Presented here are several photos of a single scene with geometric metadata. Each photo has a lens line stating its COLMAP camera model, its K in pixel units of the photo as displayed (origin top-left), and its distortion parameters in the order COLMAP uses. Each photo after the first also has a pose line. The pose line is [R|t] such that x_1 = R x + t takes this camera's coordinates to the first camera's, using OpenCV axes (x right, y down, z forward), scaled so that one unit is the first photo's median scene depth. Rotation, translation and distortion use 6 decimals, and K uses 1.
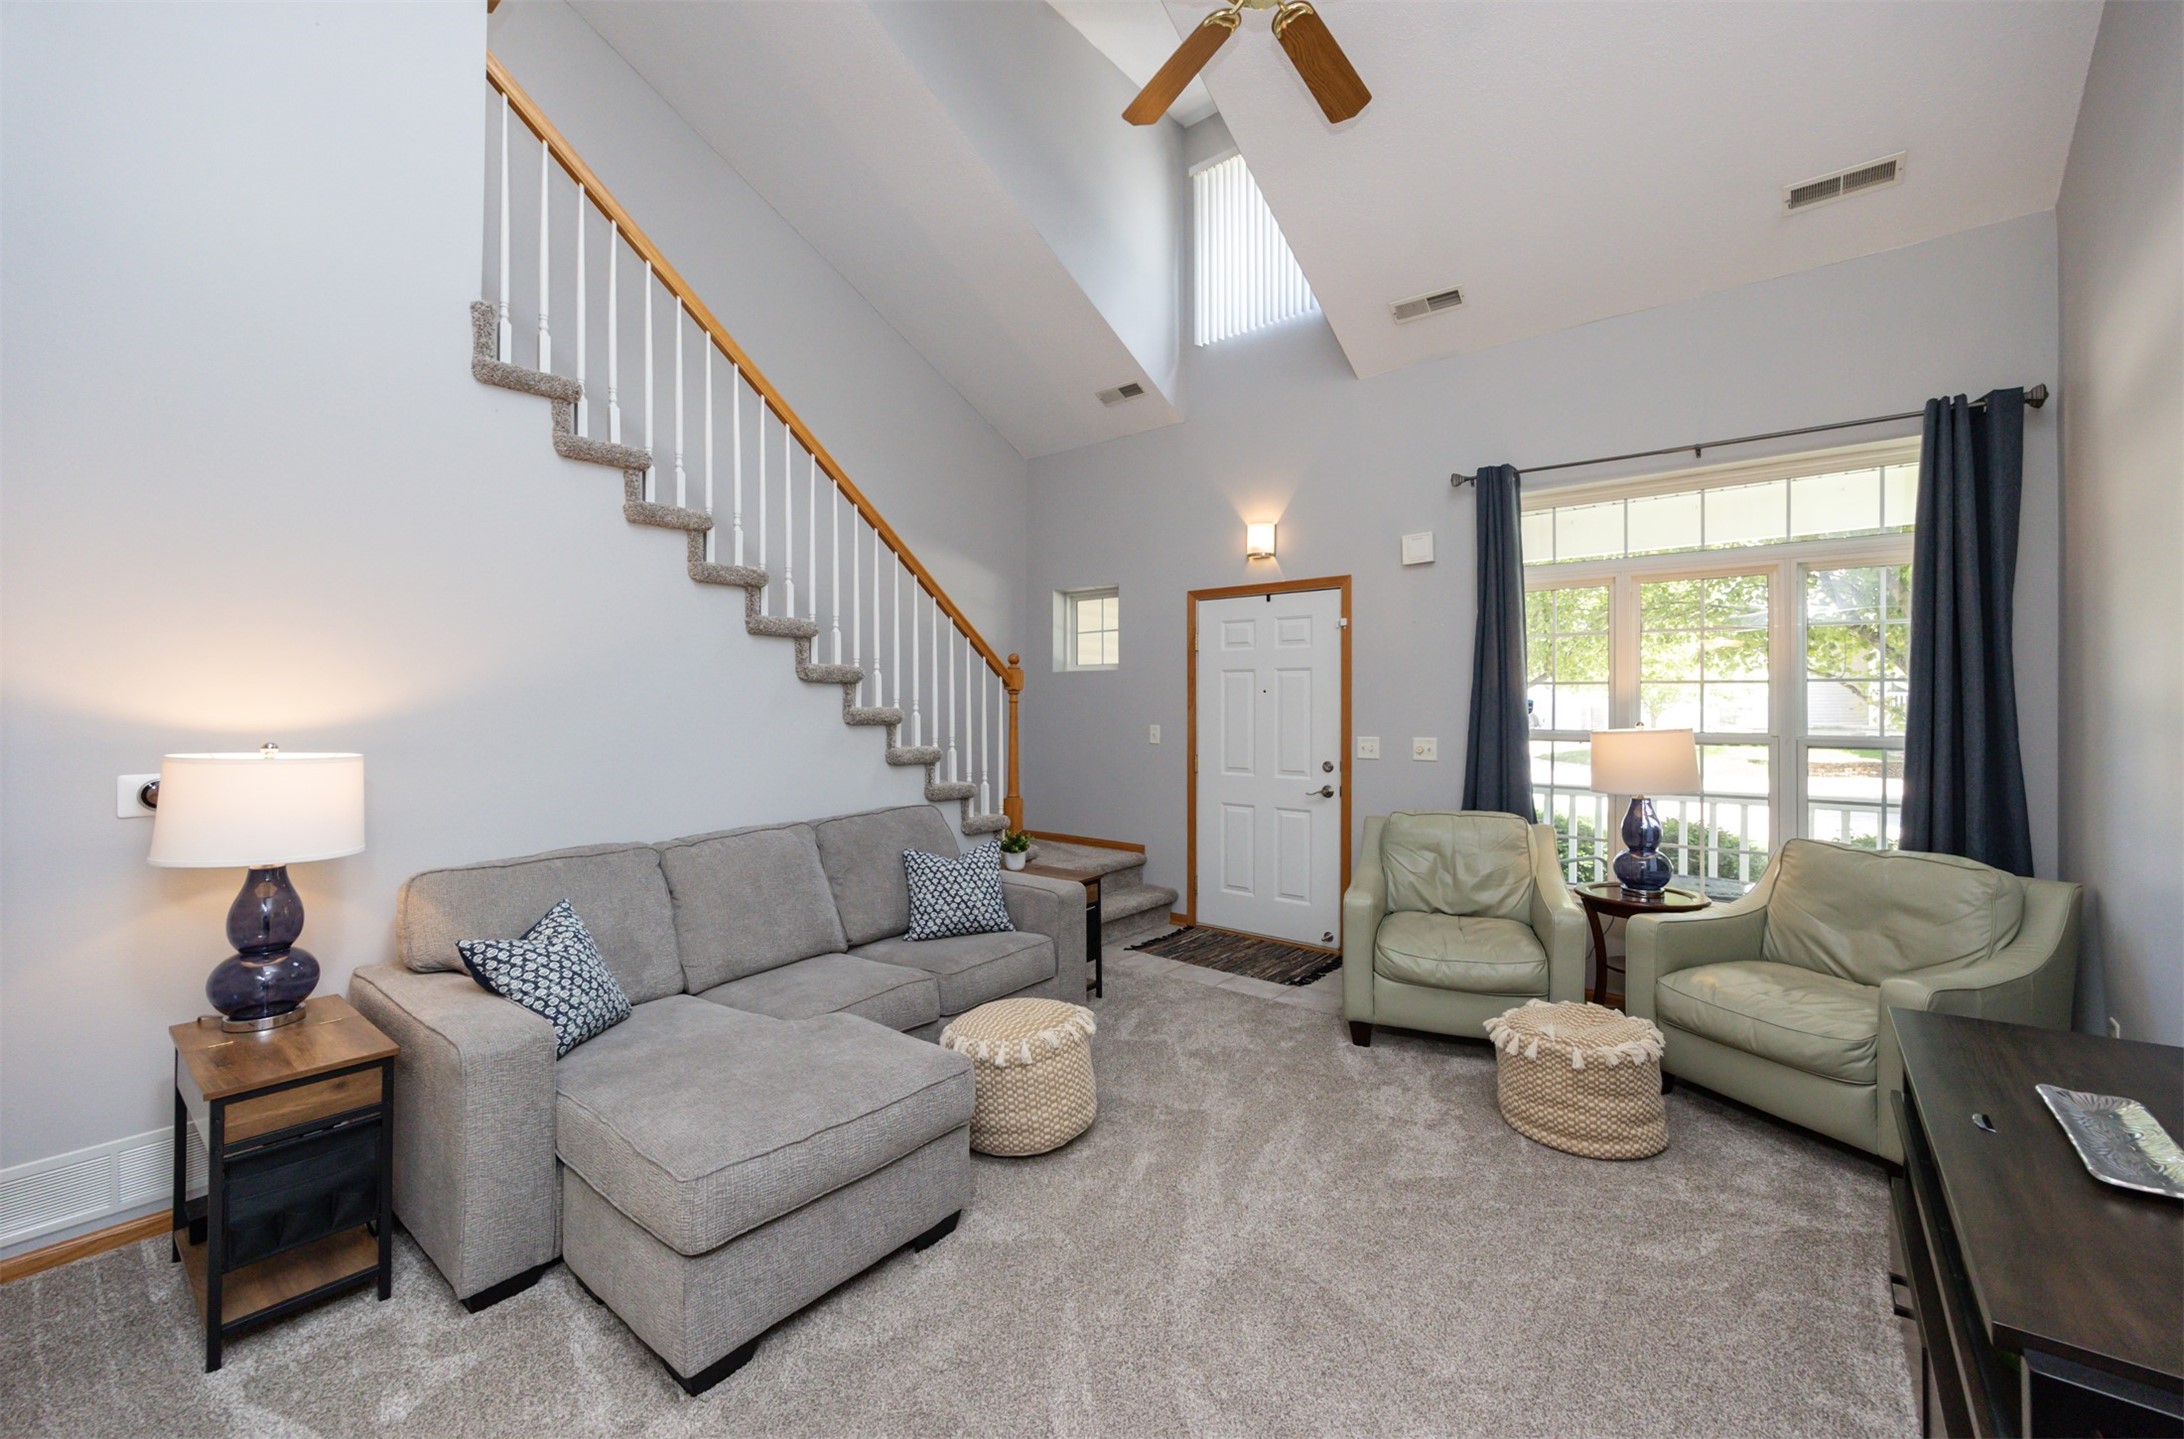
lens RADIAL K [[873.0, 0, 1092.0], [0, 873.0, 719.5], [0, 0, 1]] dist [-0.000125, -0.000053]
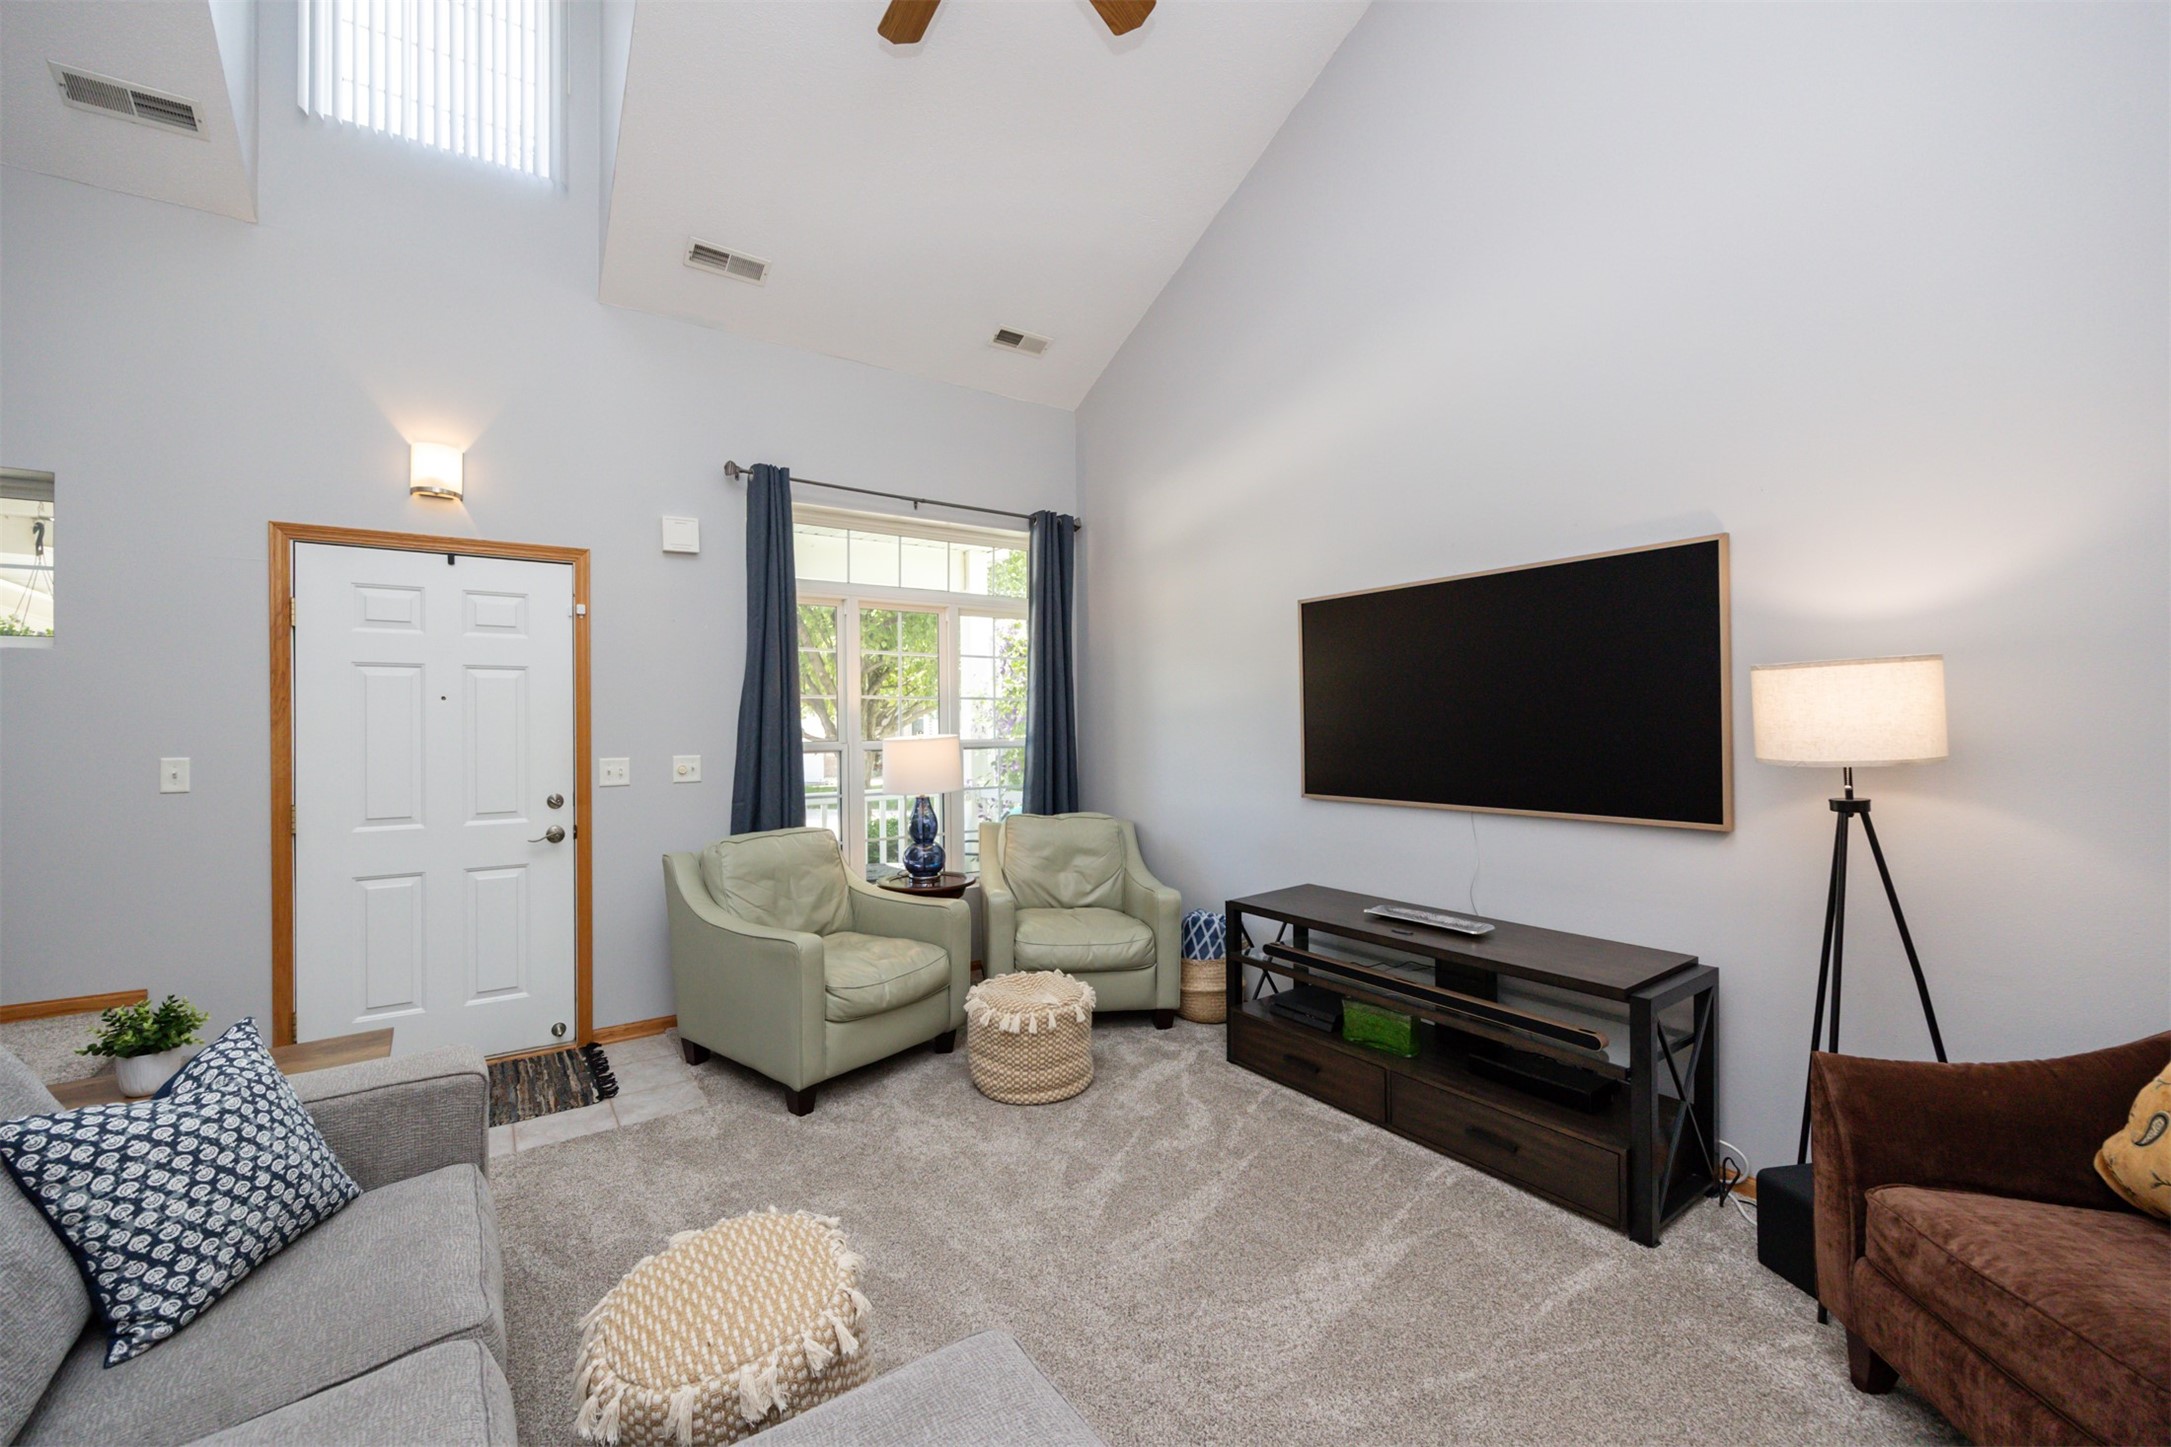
lens RADIAL K [[872.2, 0, 1038.4], [0, 872.2, 729.2], [0, 0, 1]] dist [0.000647, 0.000037]
pose [[0.300679, -0.007226, 0.953698, -0.346916], [0.027729, 0.999615, -0.001168, 0.006018], [-0.953322, 0.026796, 0.300763, 0.421182]]
